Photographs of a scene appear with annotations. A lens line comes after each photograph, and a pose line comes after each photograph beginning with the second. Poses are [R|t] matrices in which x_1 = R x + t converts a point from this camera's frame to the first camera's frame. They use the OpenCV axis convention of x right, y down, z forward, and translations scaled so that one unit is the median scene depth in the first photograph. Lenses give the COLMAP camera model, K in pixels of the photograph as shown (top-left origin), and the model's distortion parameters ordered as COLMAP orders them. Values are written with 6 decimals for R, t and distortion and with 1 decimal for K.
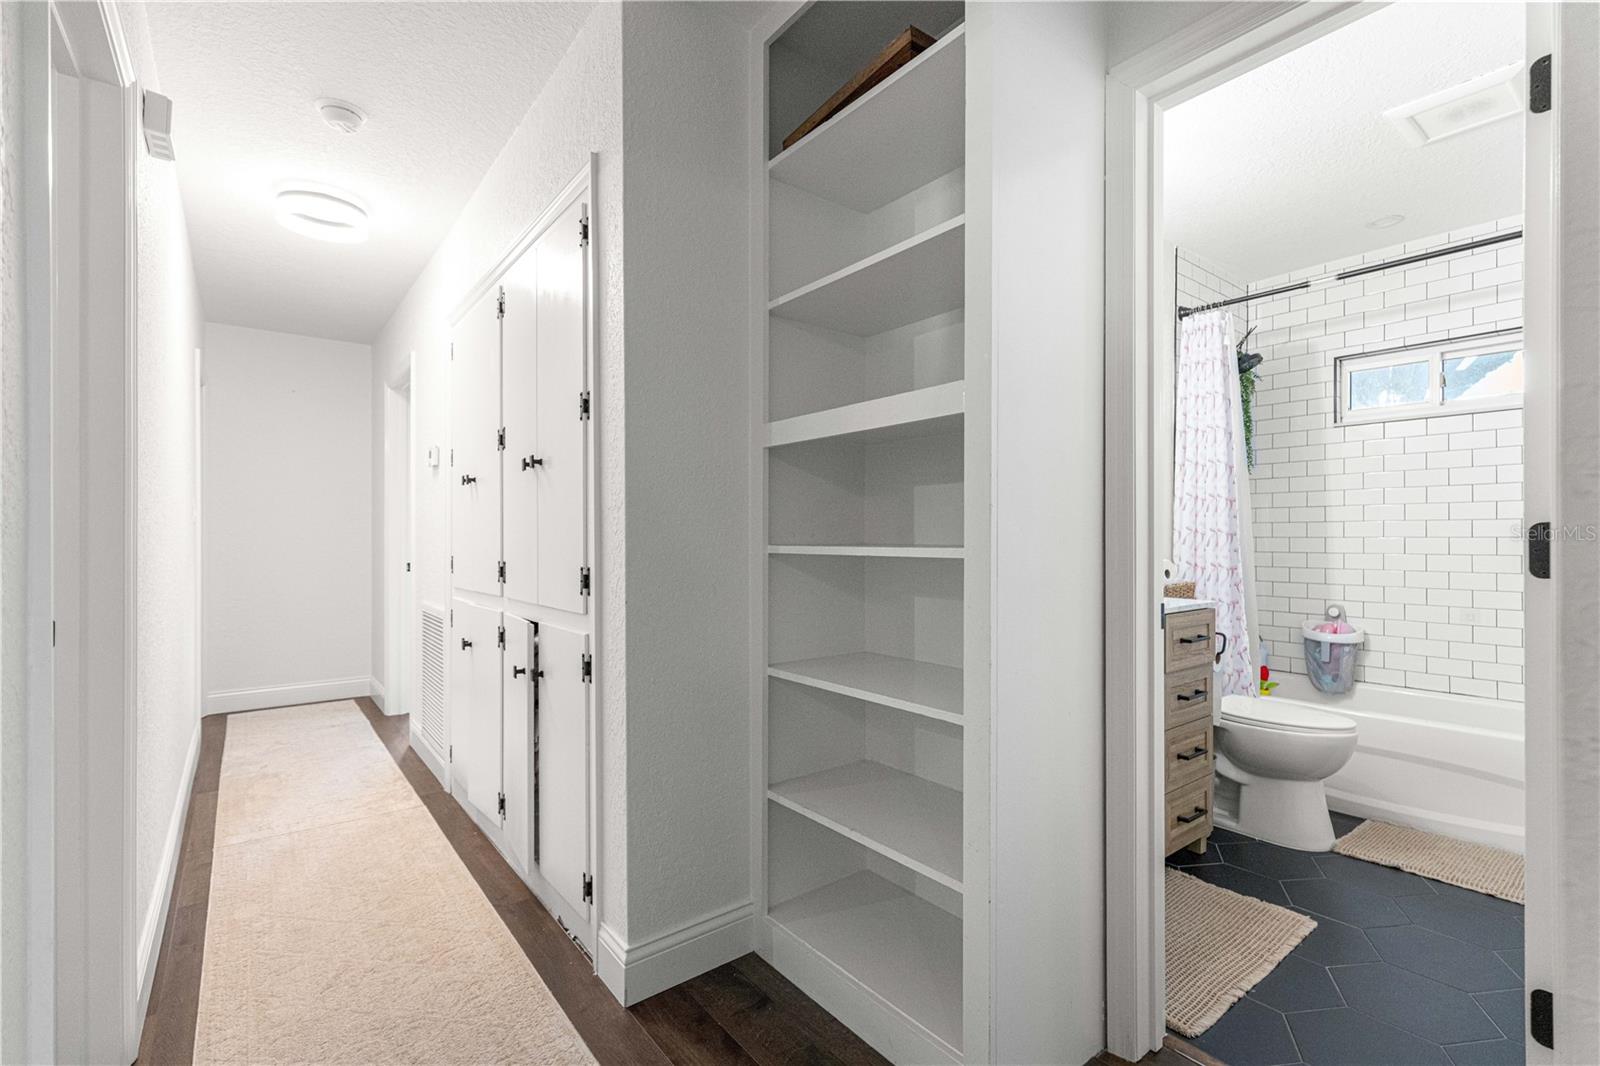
lens RADIAL K [[724.7, 0, 800.5], [0, 724.7, 535.5], [0, 0, 1]] dist [0.001961, 0.000596]
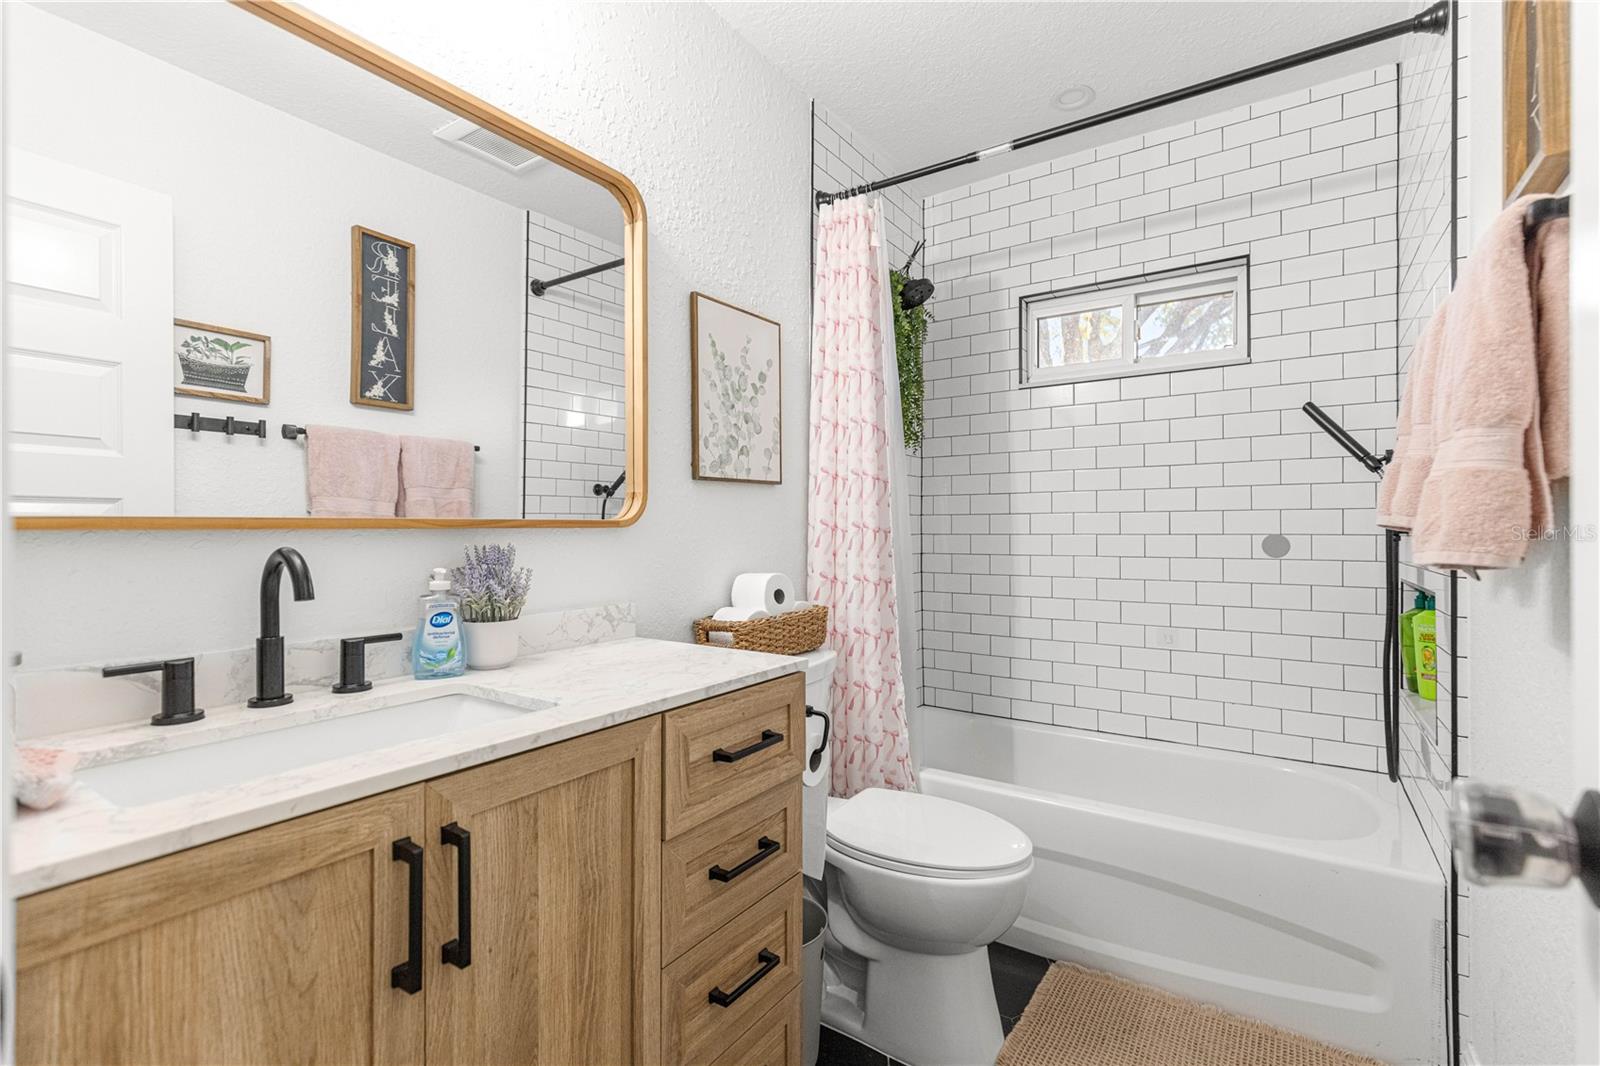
lens RADIAL K [[724.7, 0, 801.0], [0, 724.7, 527.7], [0, 0, 1]] dist [0.001961, 0.000596]
pose [[0.952855, -0.001203, 0.303424, 0.315665], [0.001486, 0.999999, -0.000702, -0.004709], [-0.303423, 0.001120, 0.952855, 0.381155]]
